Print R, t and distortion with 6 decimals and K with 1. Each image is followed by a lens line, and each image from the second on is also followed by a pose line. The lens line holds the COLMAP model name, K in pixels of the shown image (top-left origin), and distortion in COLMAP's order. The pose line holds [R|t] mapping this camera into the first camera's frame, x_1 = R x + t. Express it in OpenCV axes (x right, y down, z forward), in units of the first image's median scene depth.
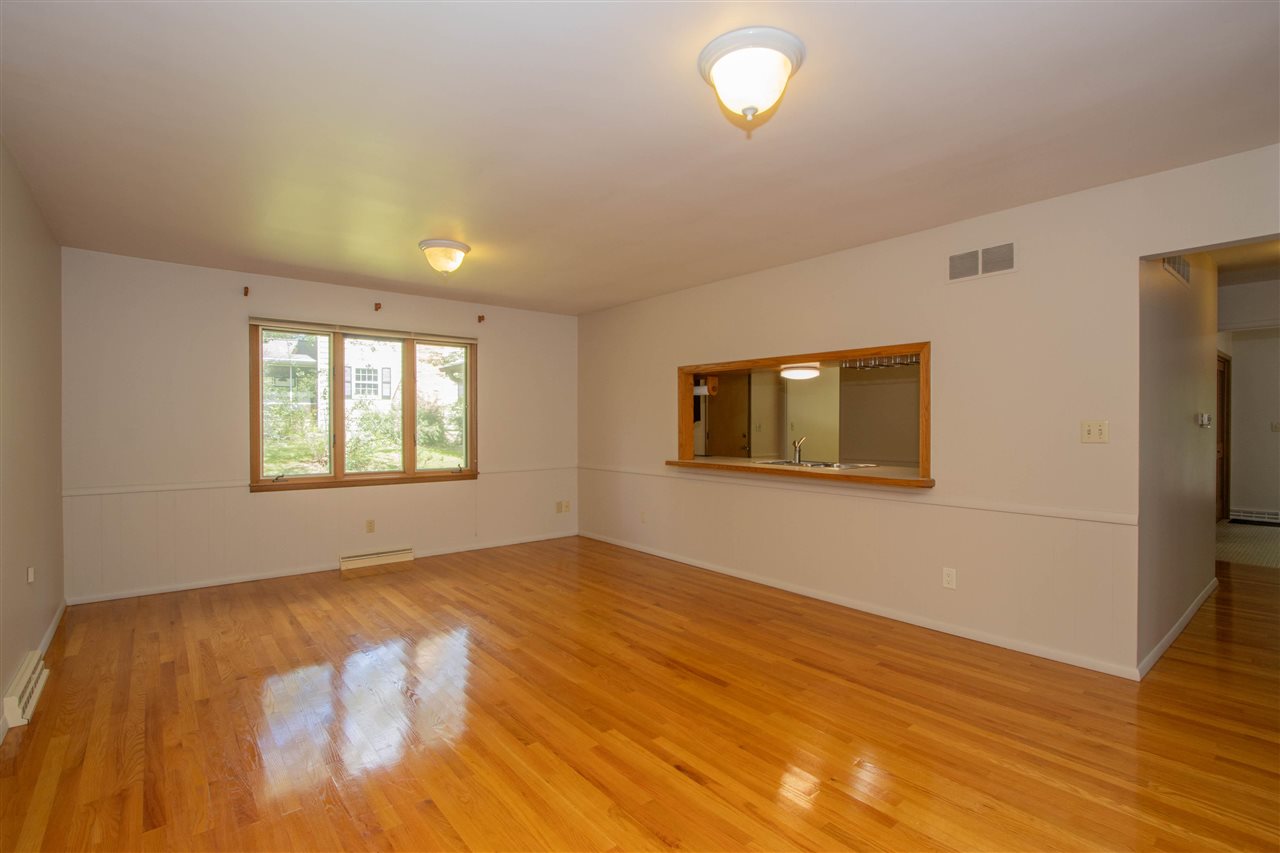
lens RADIAL K [[597.3, 0, 640.0], [0, 597.3, 434.8], [0, 0, 1]] dist [-0.028547, -0.000192]
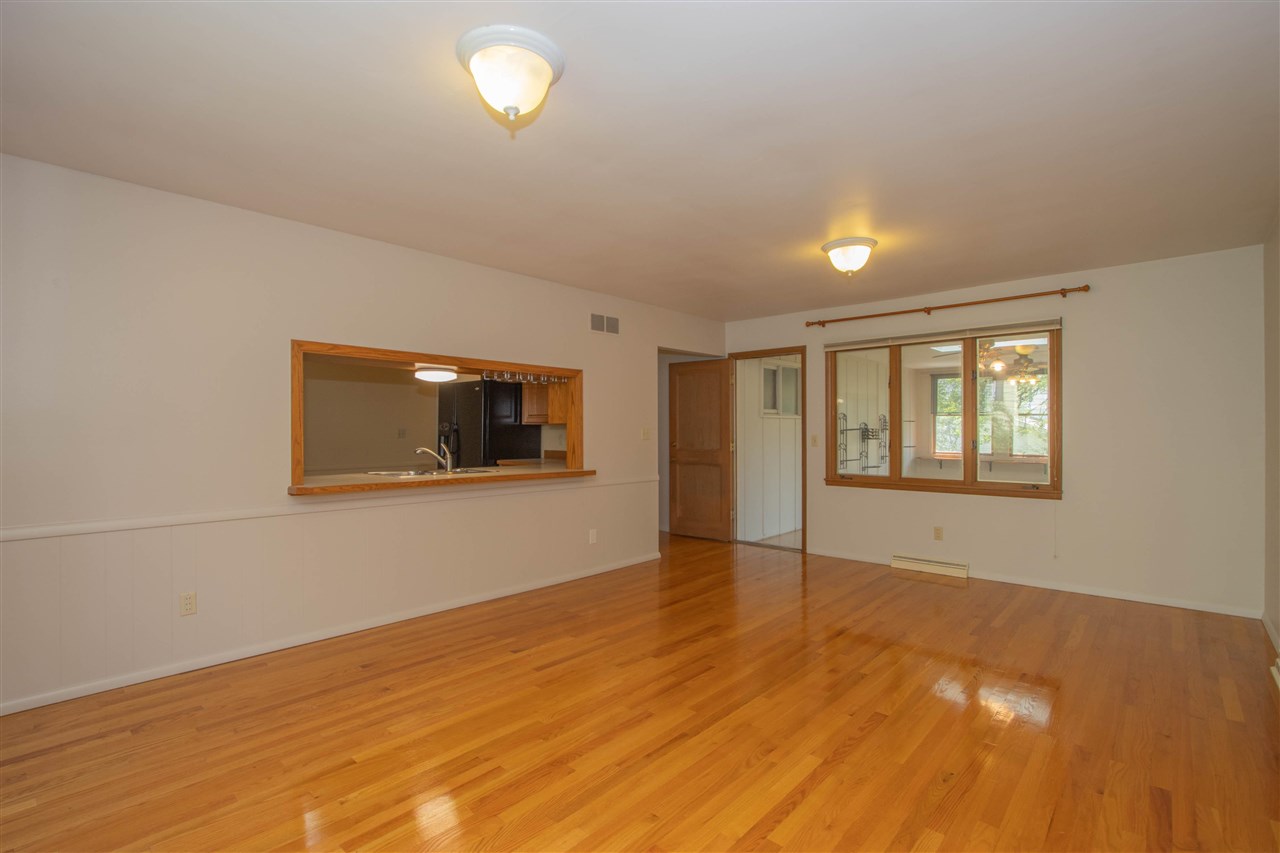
lens RADIAL K [[589.1, 0, 635.7], [0, 589.1, 429.2], [0, 0, 1]] dist [-0.026567, 0.000091]
pose [[-0.138100, -0.000555, 0.990418, -0.798637], [0.019880, 0.999797, 0.003332, -0.018519], [-0.990219, 0.020150, -0.138061, 0.955643]]
